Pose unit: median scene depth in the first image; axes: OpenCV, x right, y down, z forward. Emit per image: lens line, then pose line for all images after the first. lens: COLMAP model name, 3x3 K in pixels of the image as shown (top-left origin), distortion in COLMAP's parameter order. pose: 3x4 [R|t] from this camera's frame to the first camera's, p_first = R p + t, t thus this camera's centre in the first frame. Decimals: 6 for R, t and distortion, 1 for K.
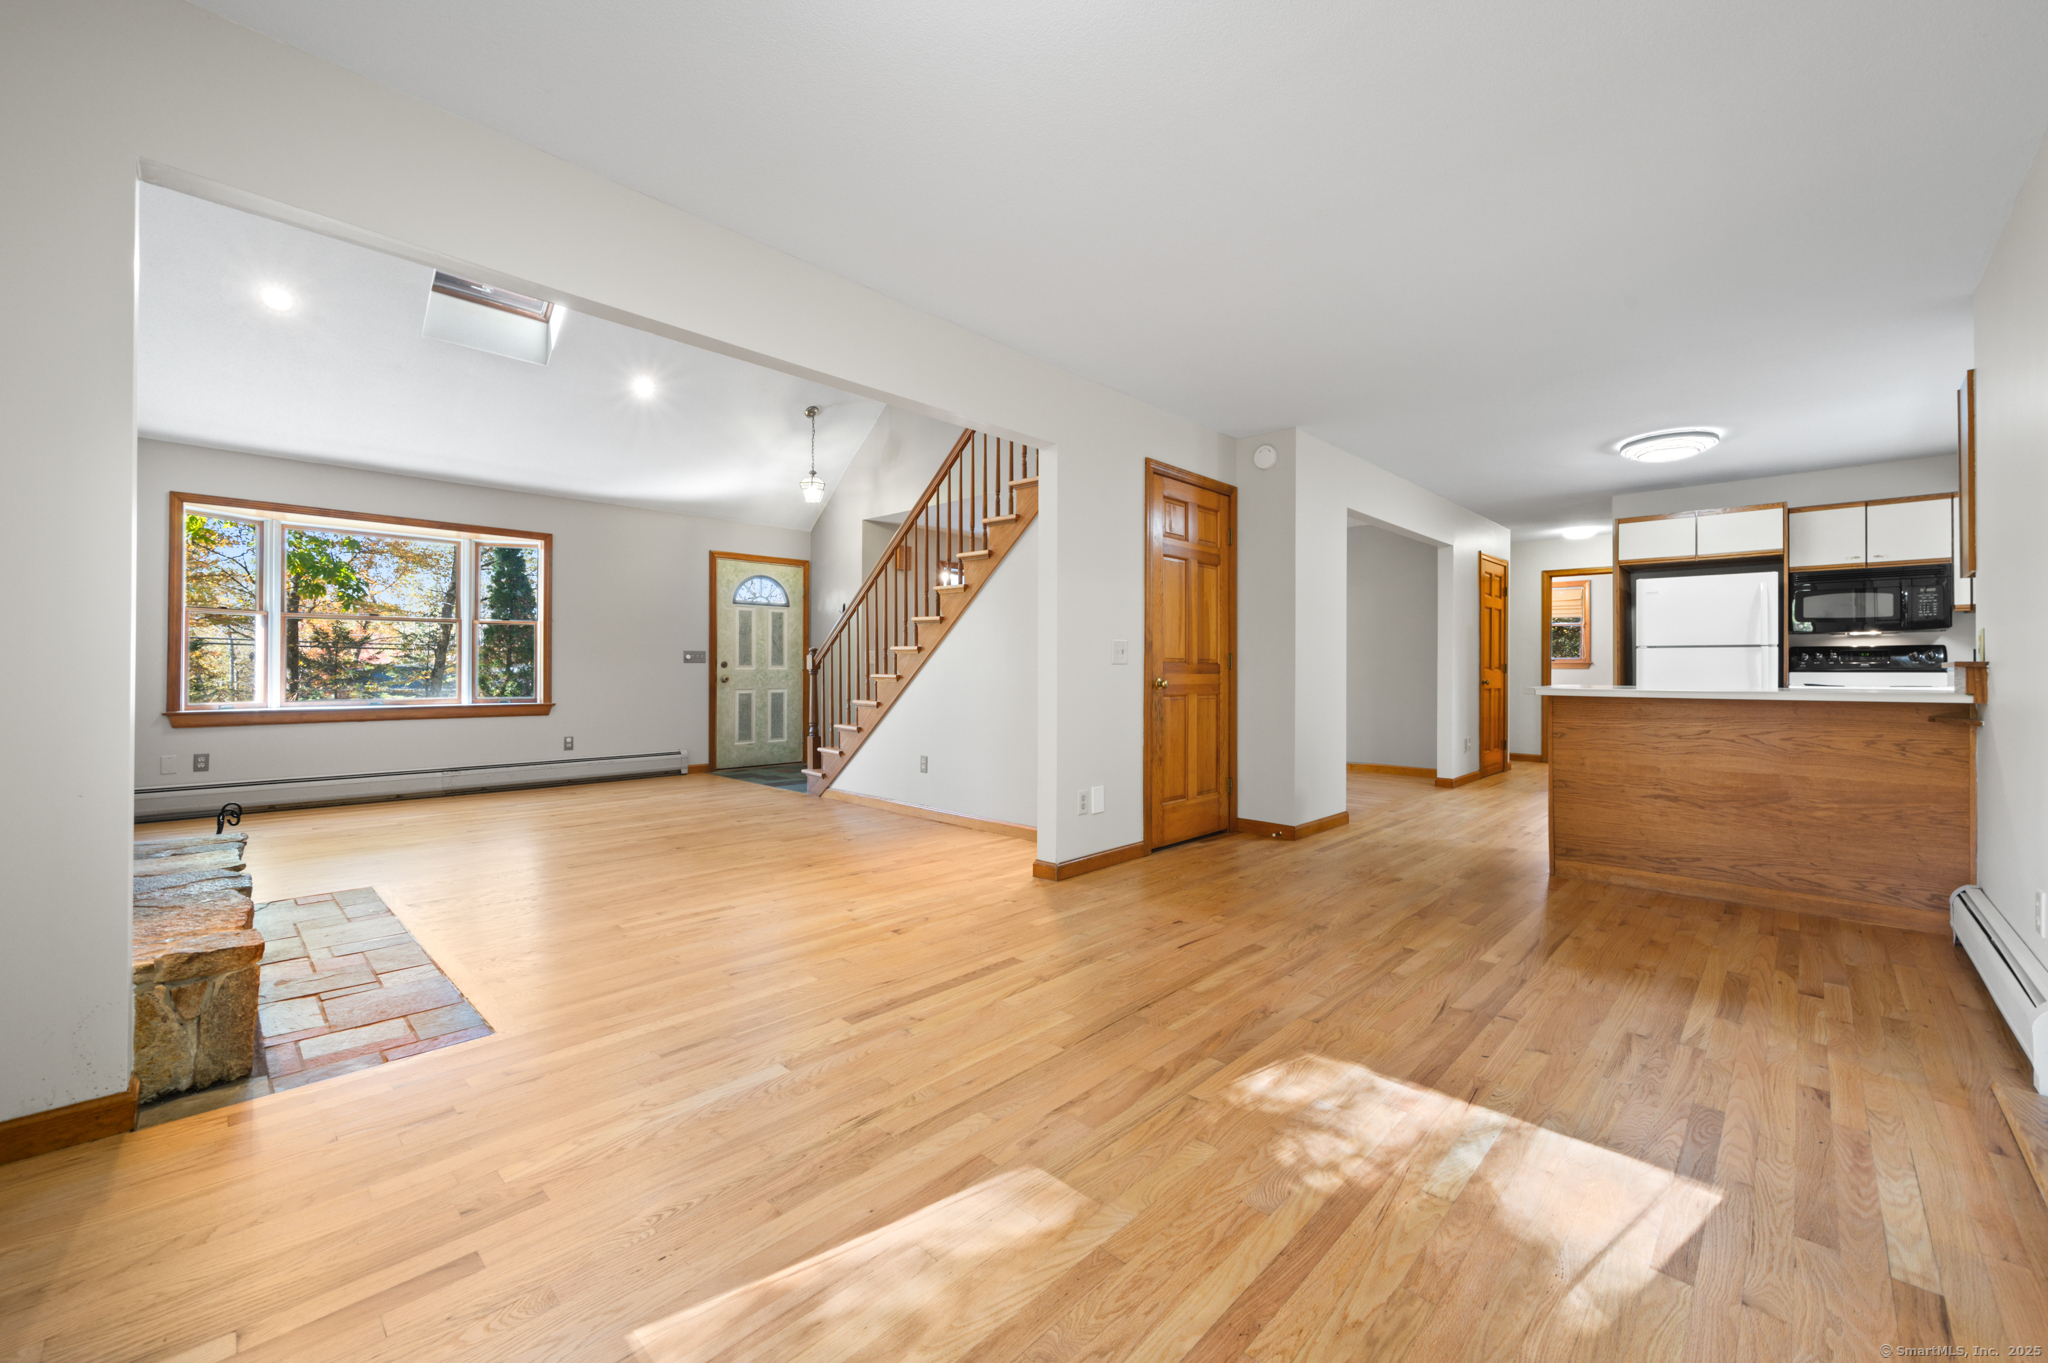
lens RADIAL K [[821.7, 0, 1031.3], [0, 821.7, 666.4], [0, 0, 1]] dist [0.001135, -0.000105]
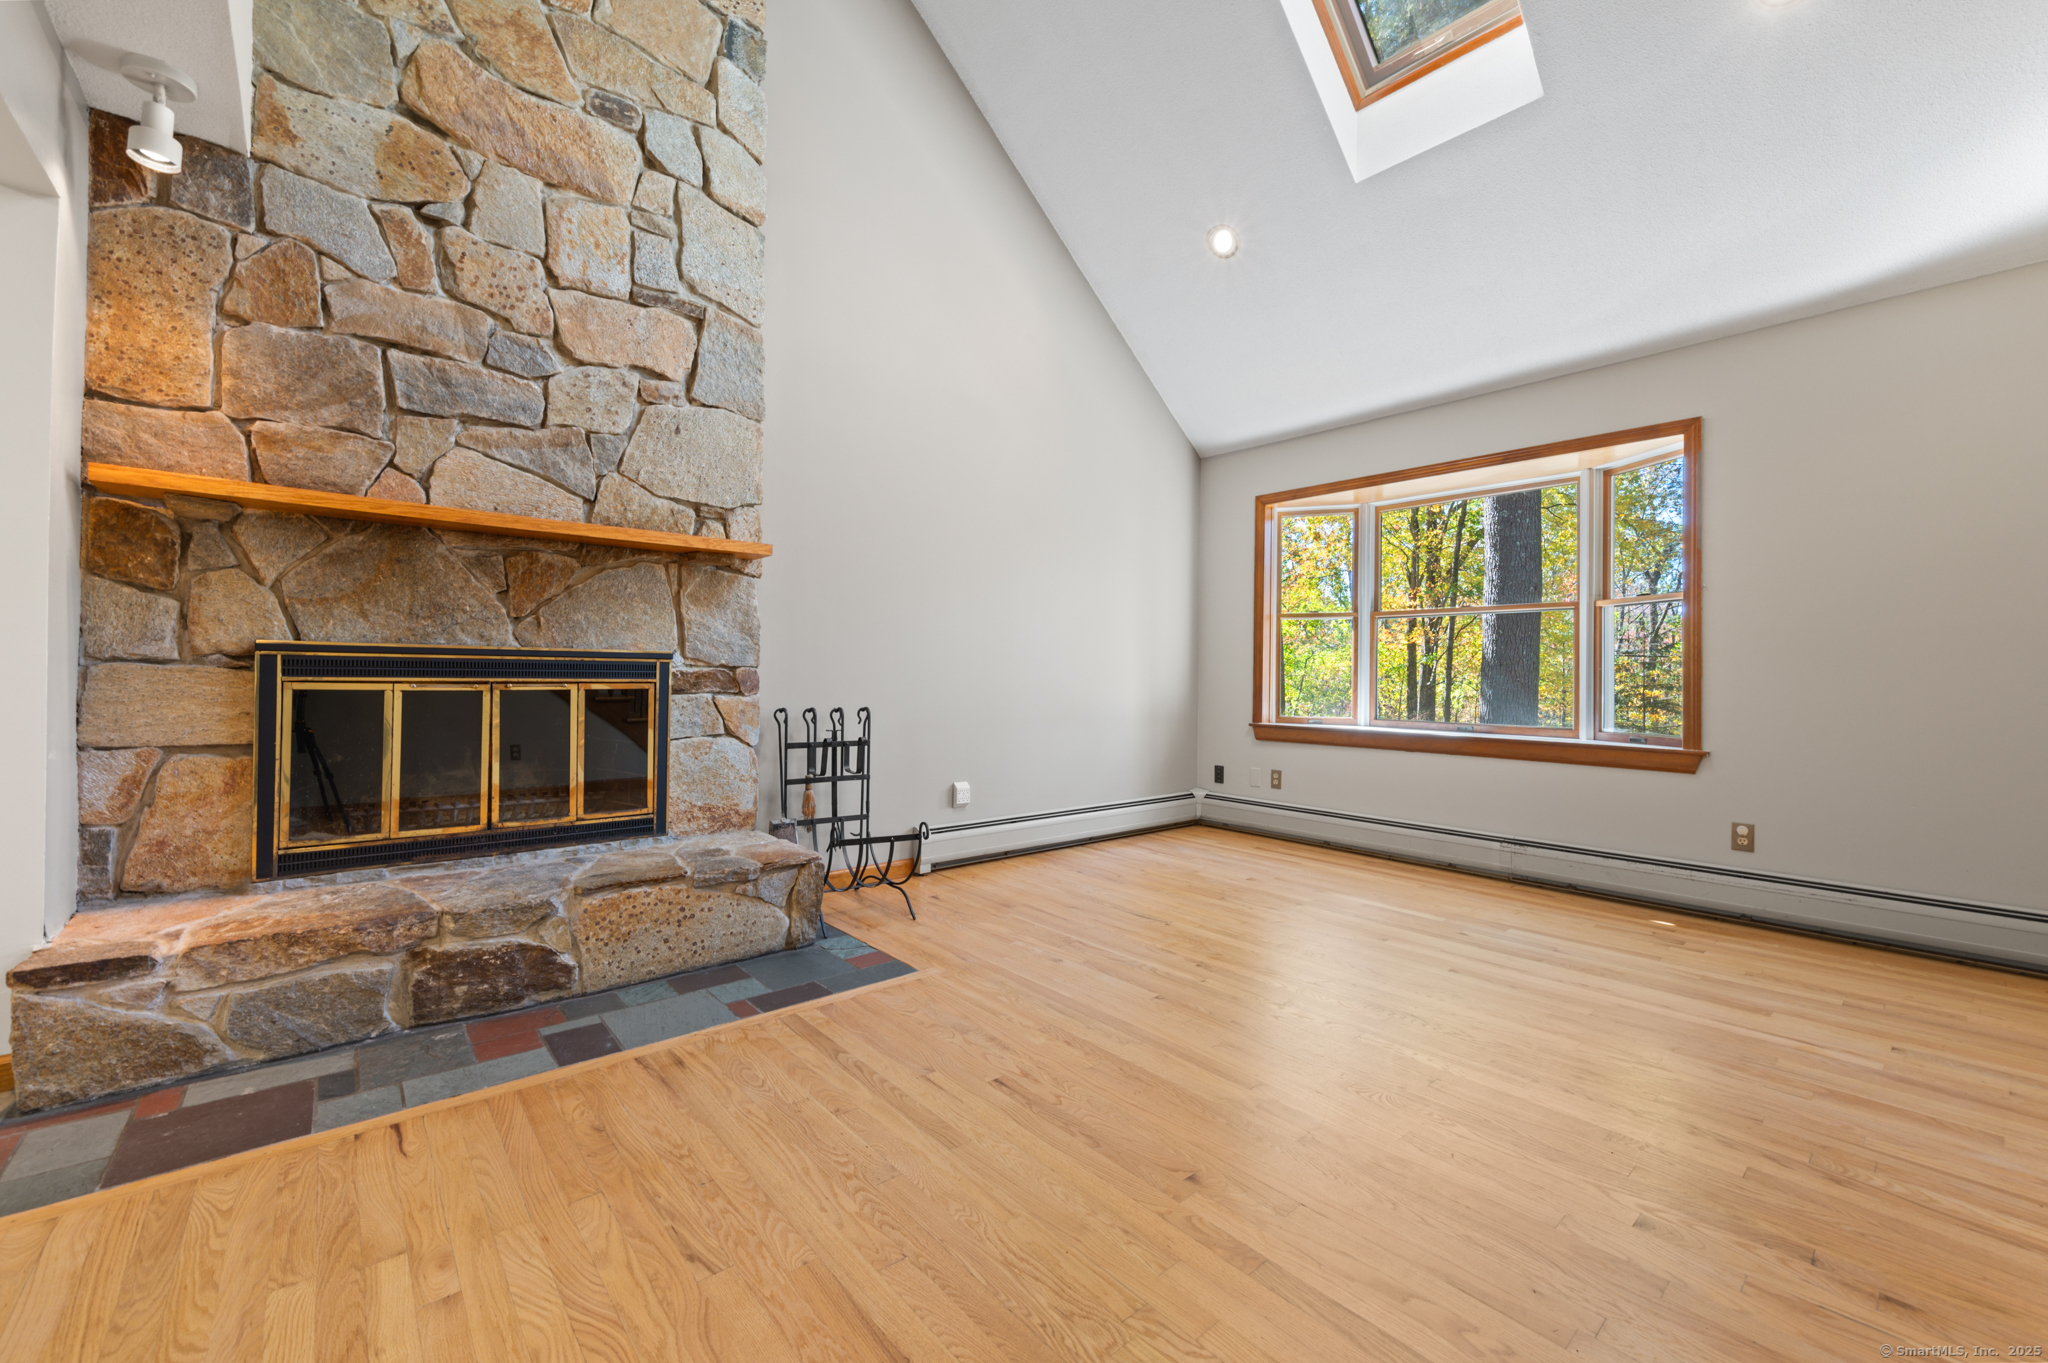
lens RADIAL K [[821.7, 0, 1031.3], [0, 821.7, 666.4], [0, 0, 1]] dist [0.001135, -0.000105]
pose [[-0.097105, -0.014271, -0.995172, -0.101522], [-0.006902, 0.999883, -0.013665, 0.007265], [0.995250, 0.005542, -0.097193, 1.653752]]
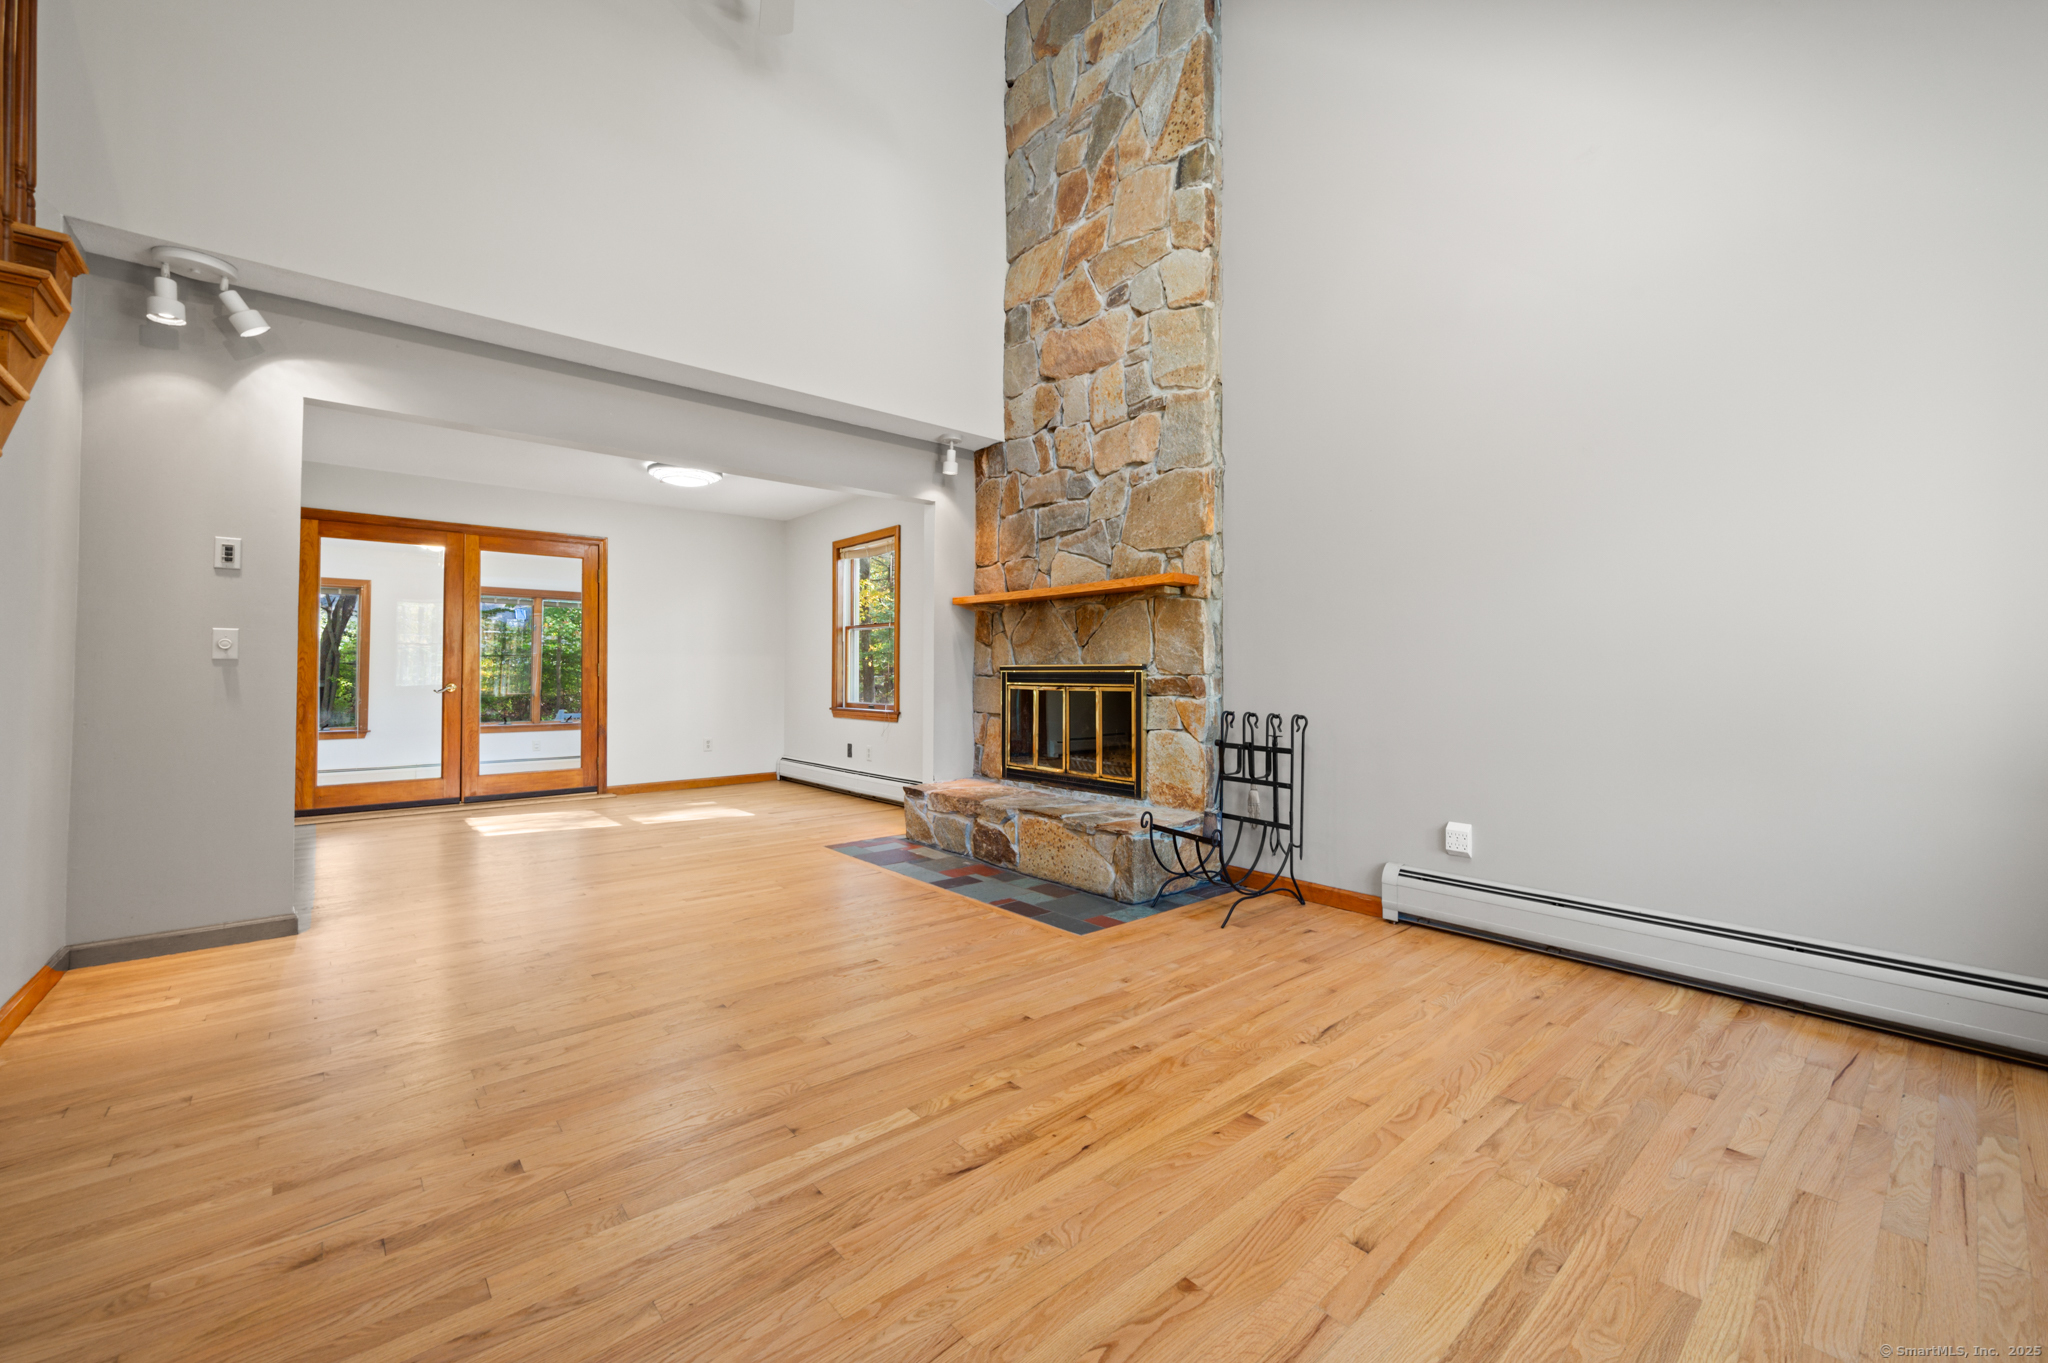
lens RADIAL K [[820.0, 0, 1040.2], [0, 820.0, 661.4], [0, 0, 1]] dist [-0.000483, -0.000162]
pose [[-0.996007, -0.005800, 0.089091, -1.173133], [-0.007836, 0.999716, -0.022513, 0.005197], [-0.088935, -0.023121, -0.995769, 2.624993]]
